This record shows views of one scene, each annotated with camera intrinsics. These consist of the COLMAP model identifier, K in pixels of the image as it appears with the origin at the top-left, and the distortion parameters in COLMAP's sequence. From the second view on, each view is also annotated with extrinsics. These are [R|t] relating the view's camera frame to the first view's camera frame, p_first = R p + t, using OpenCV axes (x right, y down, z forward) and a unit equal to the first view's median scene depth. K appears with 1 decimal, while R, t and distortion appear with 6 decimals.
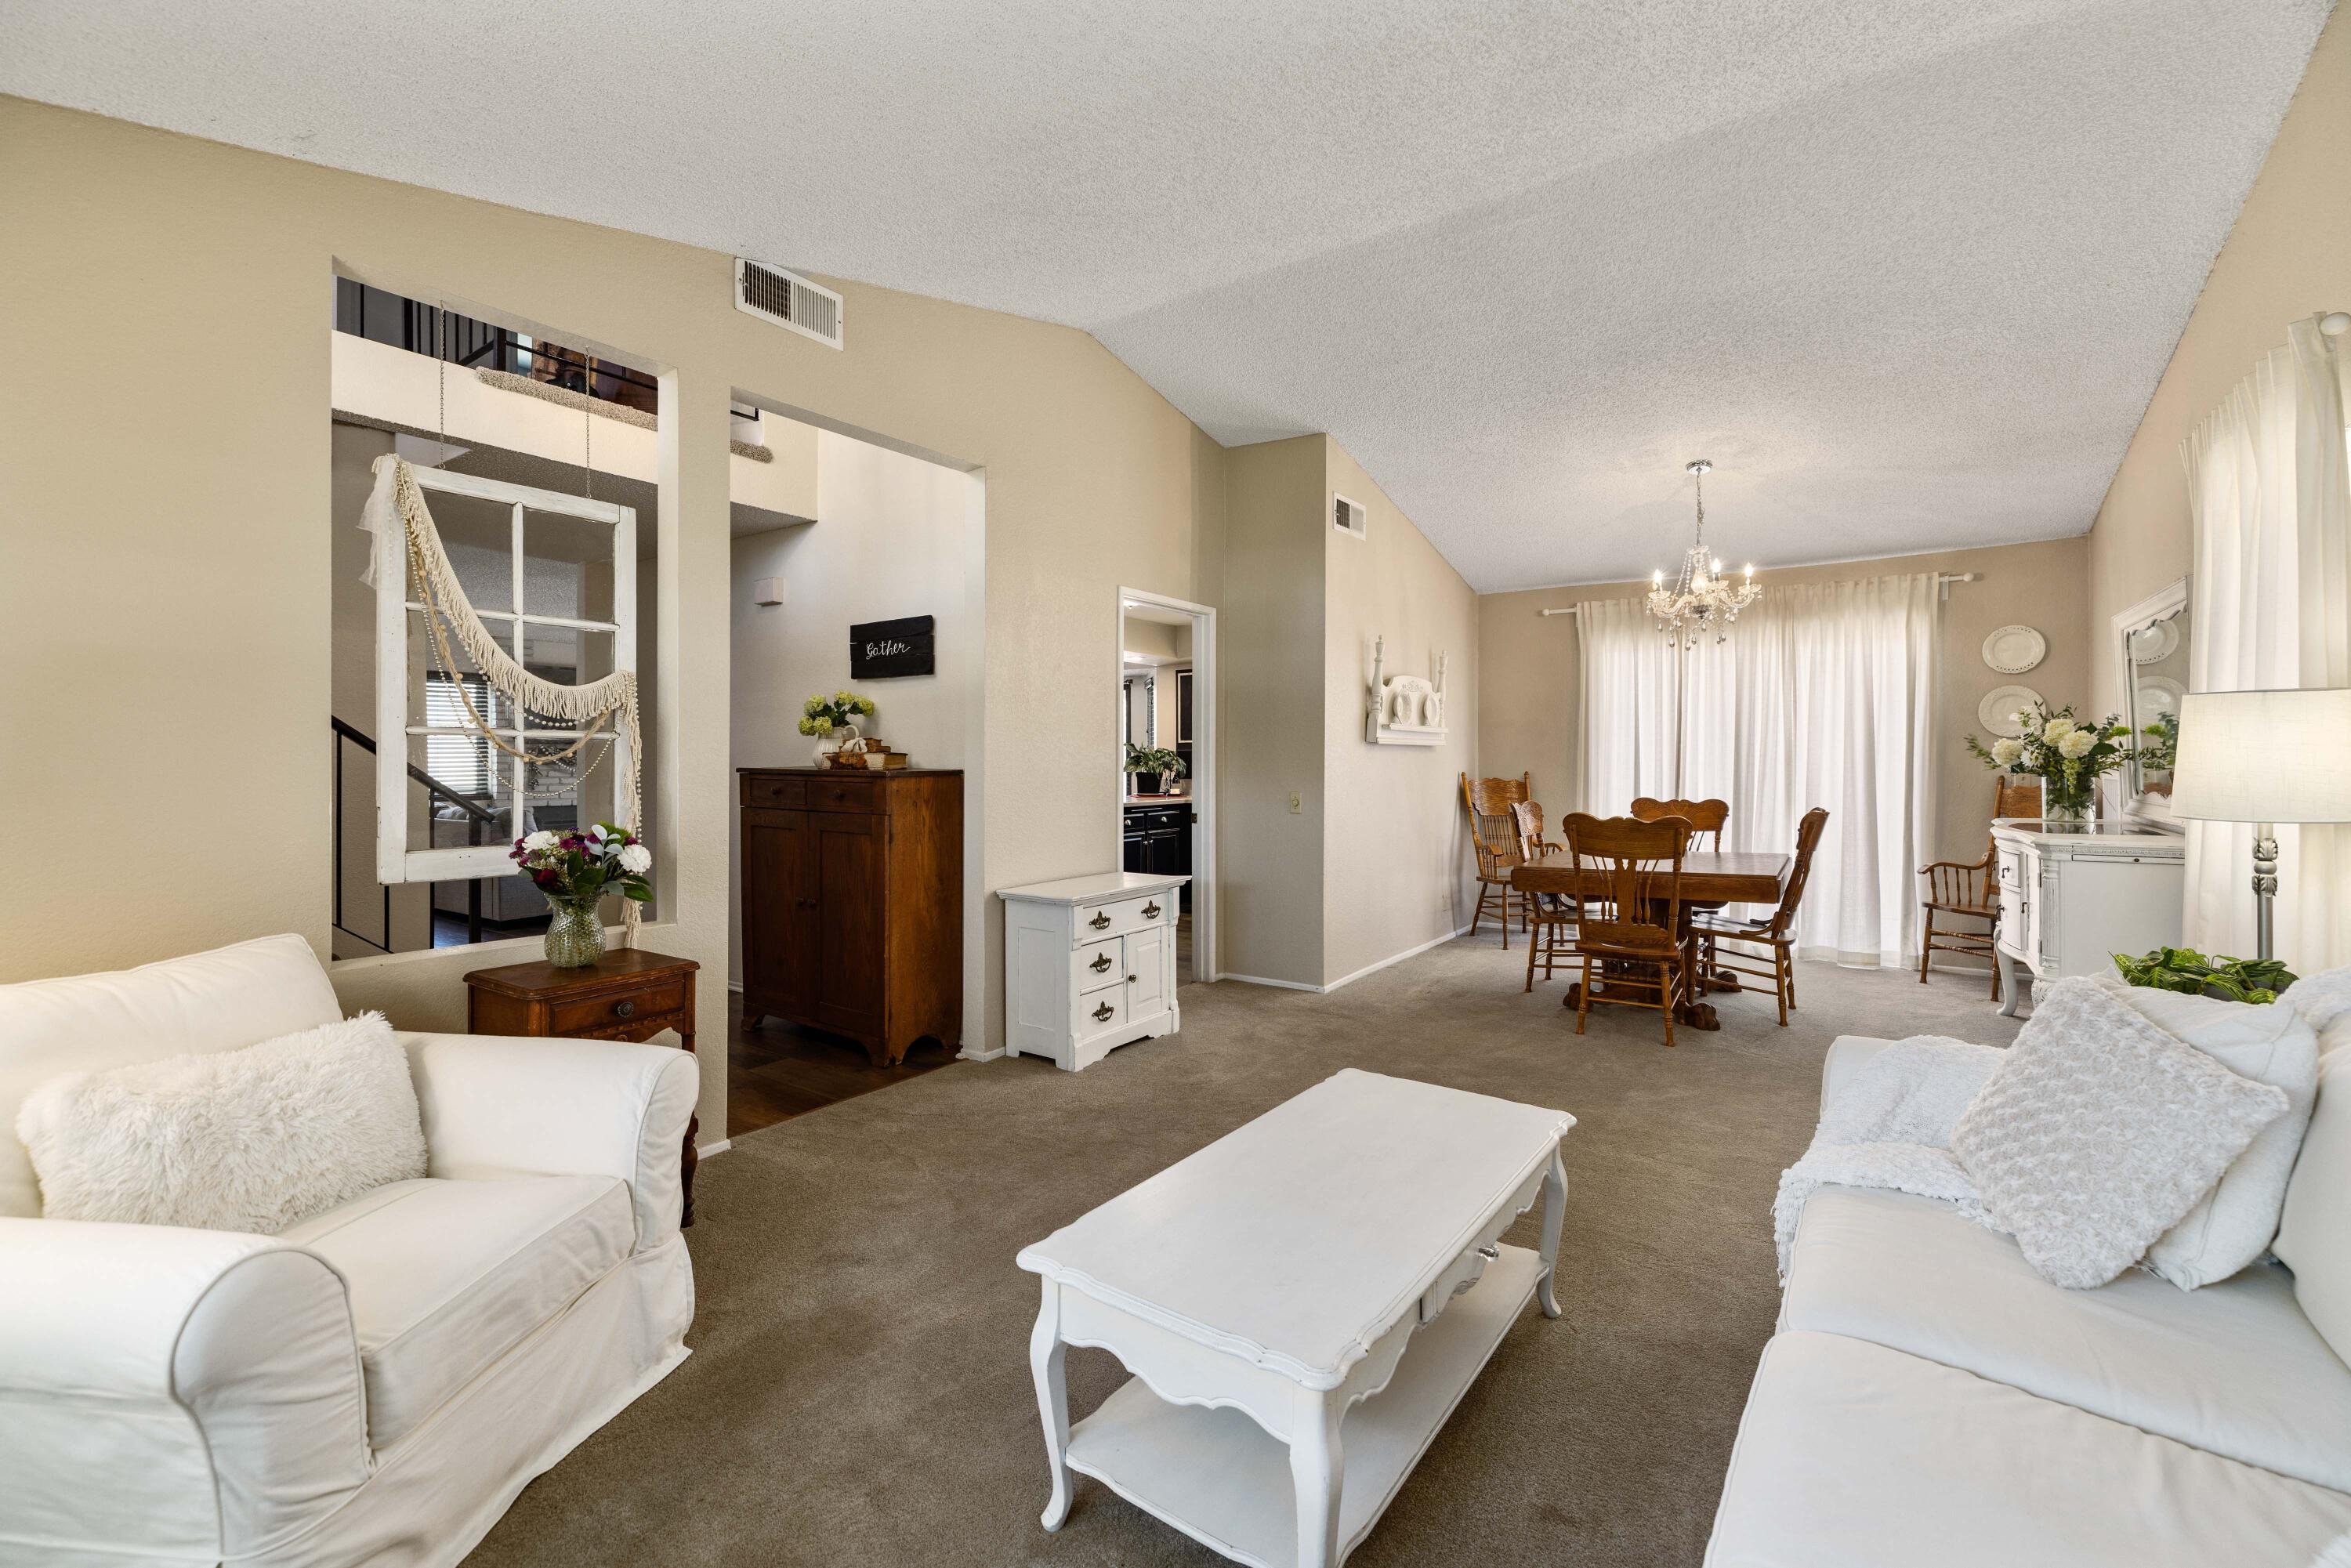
lens RADIAL K [[980.4, 0, 1168.4], [0, 980.4, 774.2], [0, 0, 1]] dist [-0.004355, 0.000139]
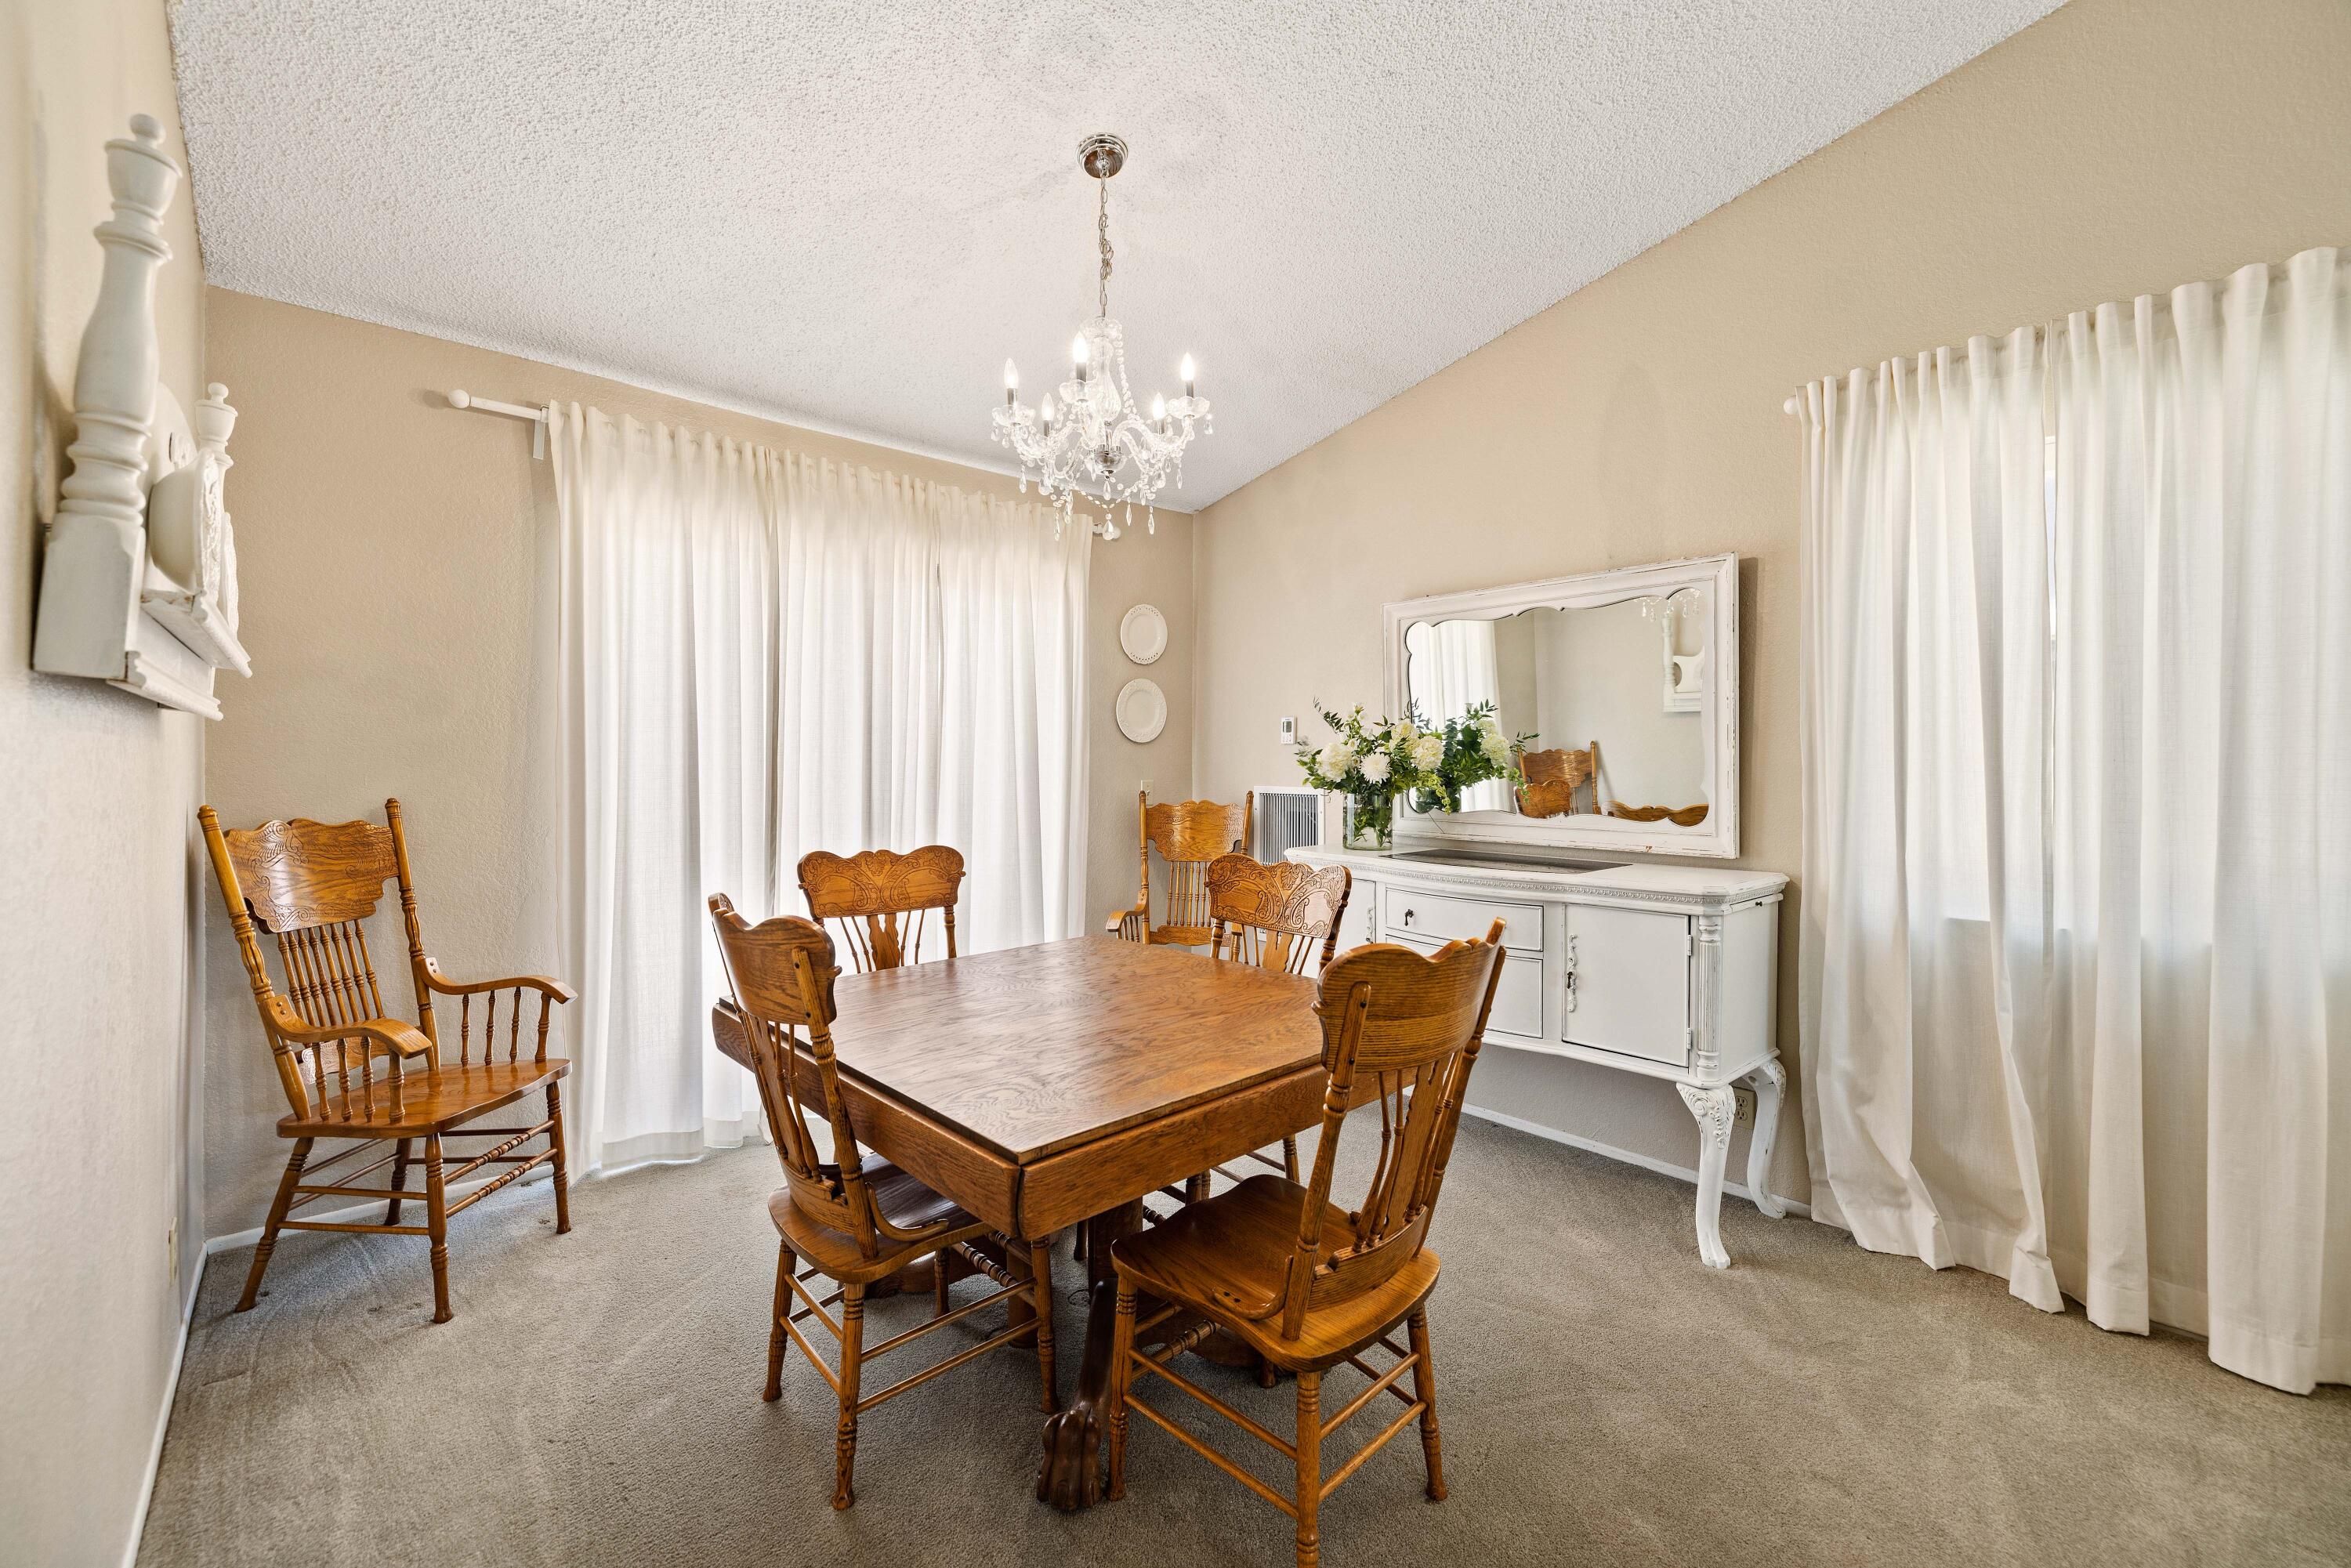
lens RADIAL K [[980.4, 0, 1163.9], [0, 980.4, 770.8], [0, 0, 1]] dist [-0.004355, 0.000139]
pose [[0.230532, 0.000536, 0.973065, 0.076795], [0.010038, 0.999945, -0.002929, -0.011551], [-0.973013, 0.010442, 0.230514, 0.752228]]
